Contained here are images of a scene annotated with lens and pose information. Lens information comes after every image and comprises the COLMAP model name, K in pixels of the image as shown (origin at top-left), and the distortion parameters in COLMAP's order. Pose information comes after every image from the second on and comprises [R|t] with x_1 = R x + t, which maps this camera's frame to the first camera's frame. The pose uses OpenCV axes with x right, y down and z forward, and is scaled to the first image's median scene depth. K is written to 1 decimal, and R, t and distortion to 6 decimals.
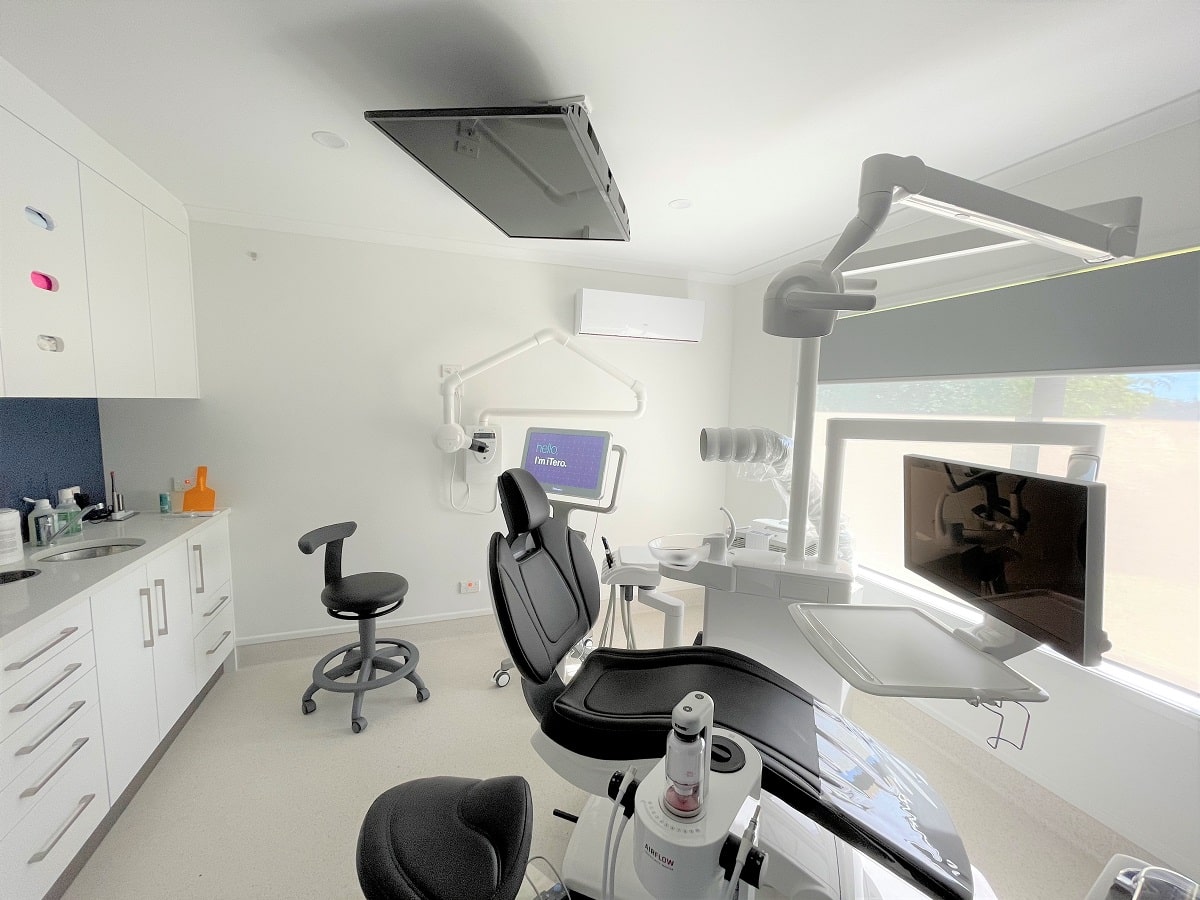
lens RADIAL K [[484.5, 0, 597.4], [0, 484.5, 451.9], [0, 0, 1]] dist [-0.007513, 0.000775]
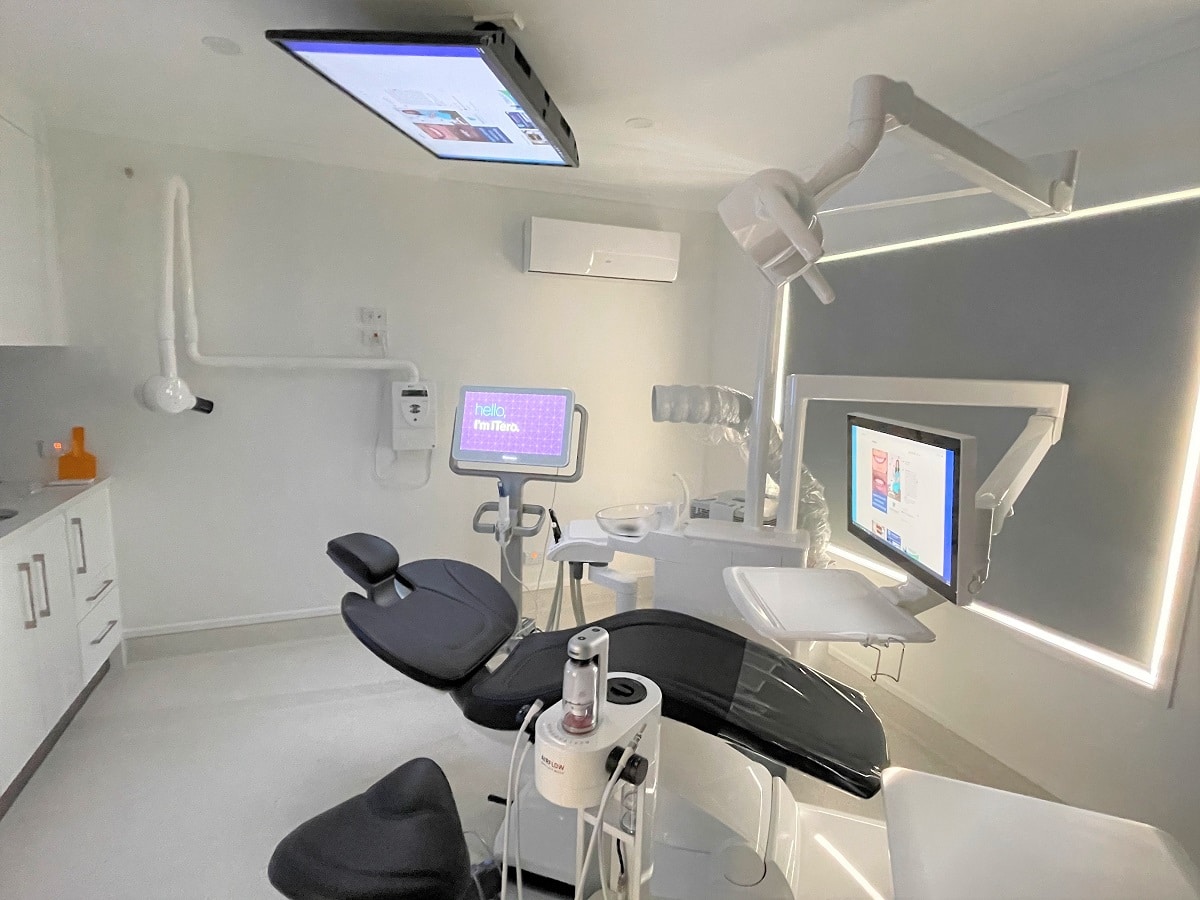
lens RADIAL K [[629.2, 0, 598.1], [0, 629.2, 452.0], [0, 0, 1]] dist [-0.001390, -0.002618]
pose [[0.999364, 0.002326, 0.035572, 0.065392], [-0.004308, 0.998437, 0.055724, 0.009536], [-0.035387, -0.055841, 0.997812, -0.156695]]
